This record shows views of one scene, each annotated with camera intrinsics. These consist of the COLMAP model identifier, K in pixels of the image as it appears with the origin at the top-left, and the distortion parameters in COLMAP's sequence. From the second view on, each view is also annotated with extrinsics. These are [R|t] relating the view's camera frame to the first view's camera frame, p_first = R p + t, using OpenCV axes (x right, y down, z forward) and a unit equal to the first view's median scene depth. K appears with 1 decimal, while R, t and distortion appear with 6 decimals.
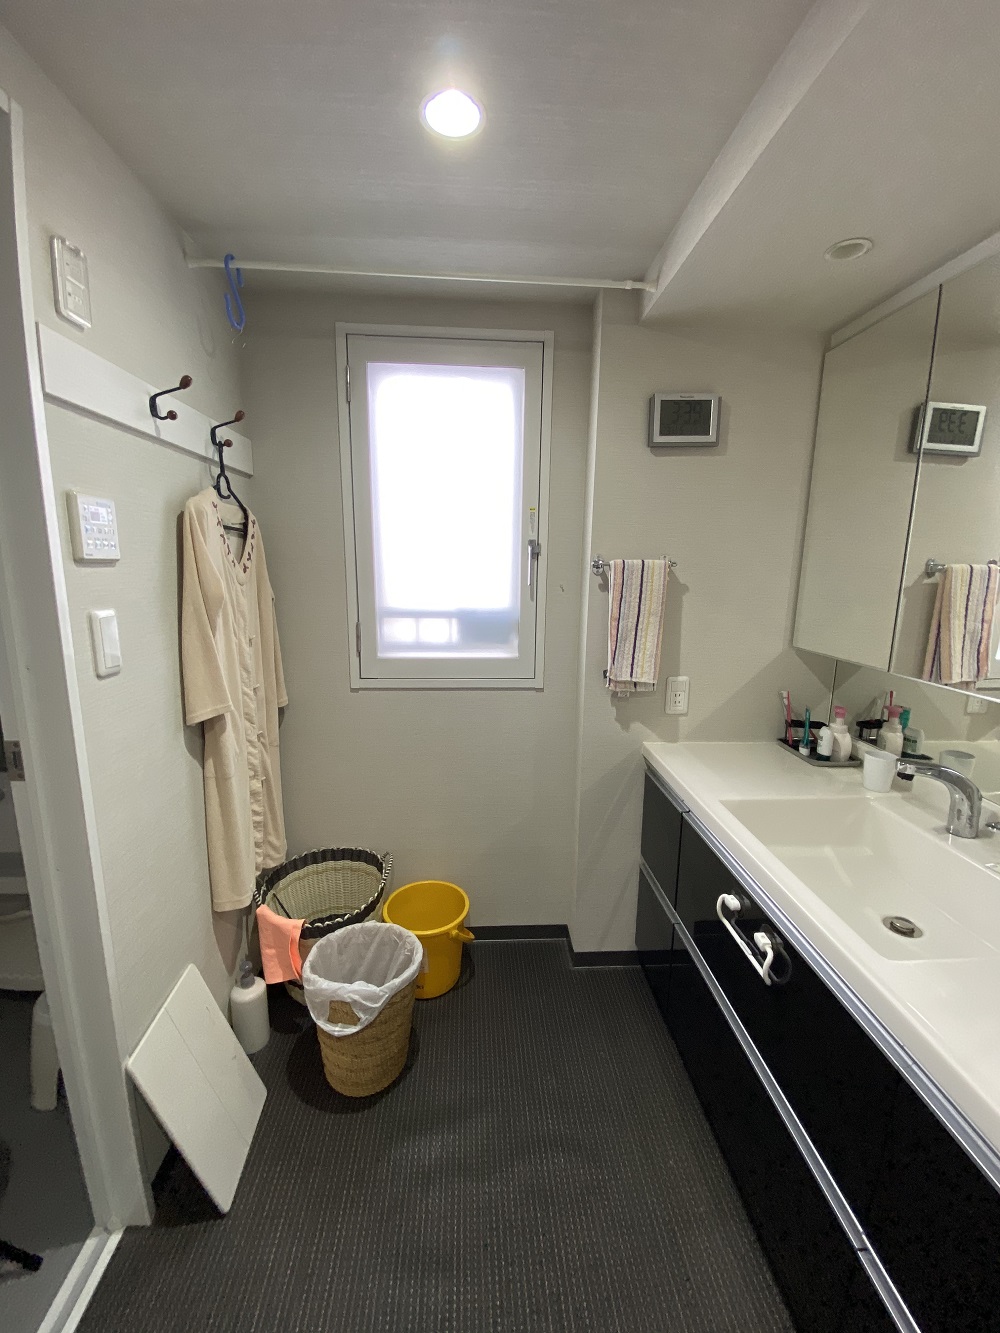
lens RADIAL K [[545.4, 0, 500.0], [0, 545.4, 666.5], [0, 0, 1]] dist [-0.001118, -0.000244]
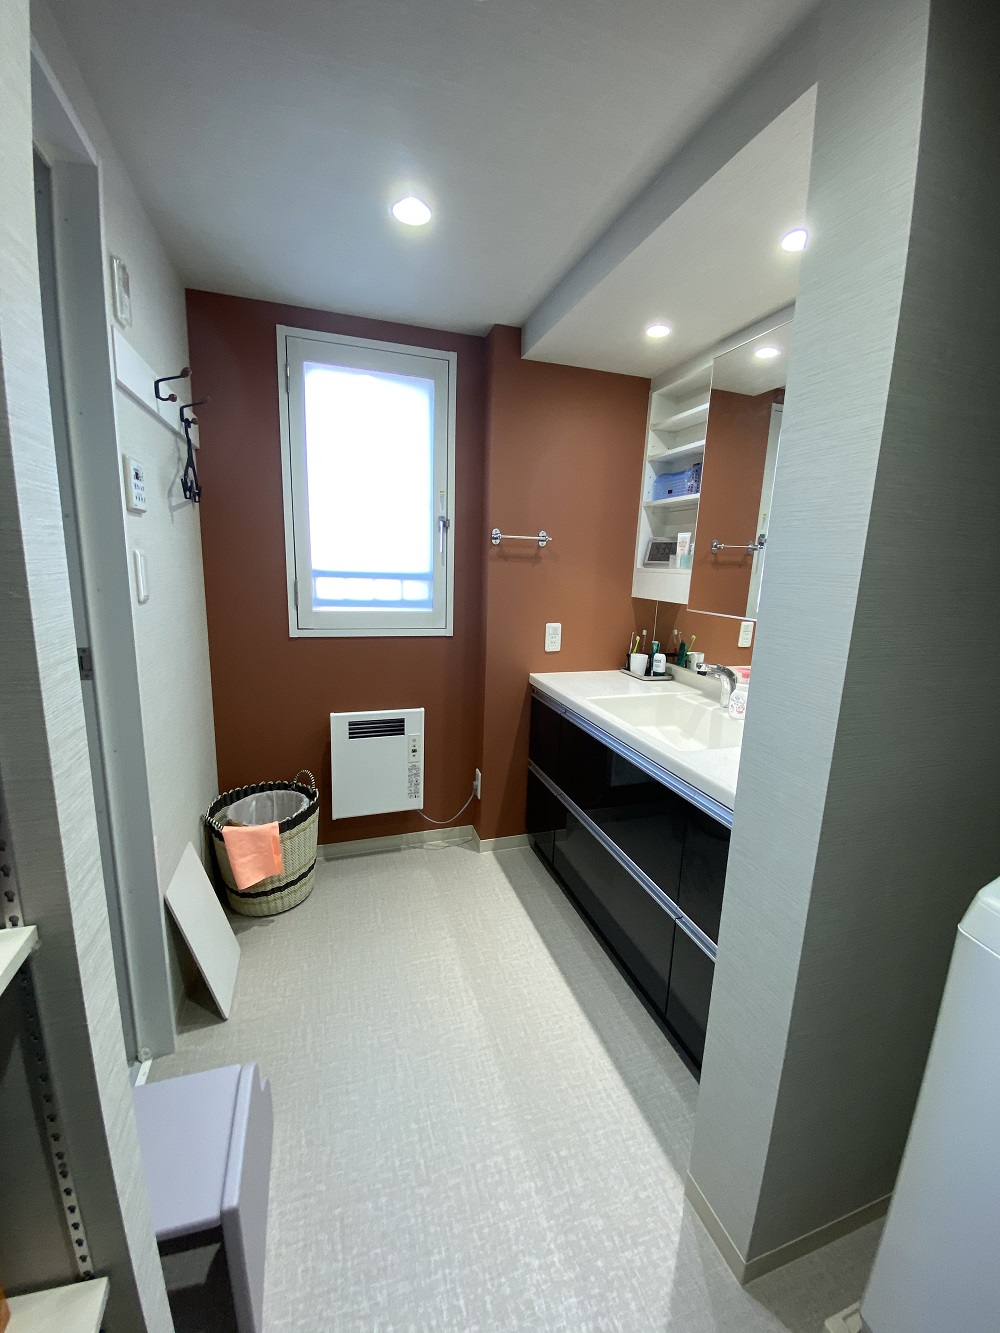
lens RADIAL K [[545.4, 0, 500.0], [0, 545.4, 666.5], [0, 0, 1]] dist [-0.001118, -0.000244]
pose [[0.965528, -0.030362, 0.258523, -0.166843], [0.027129, 0.999503, 0.016065, 0.111949], [-0.258882, -0.008498, 0.965872, -0.293955]]
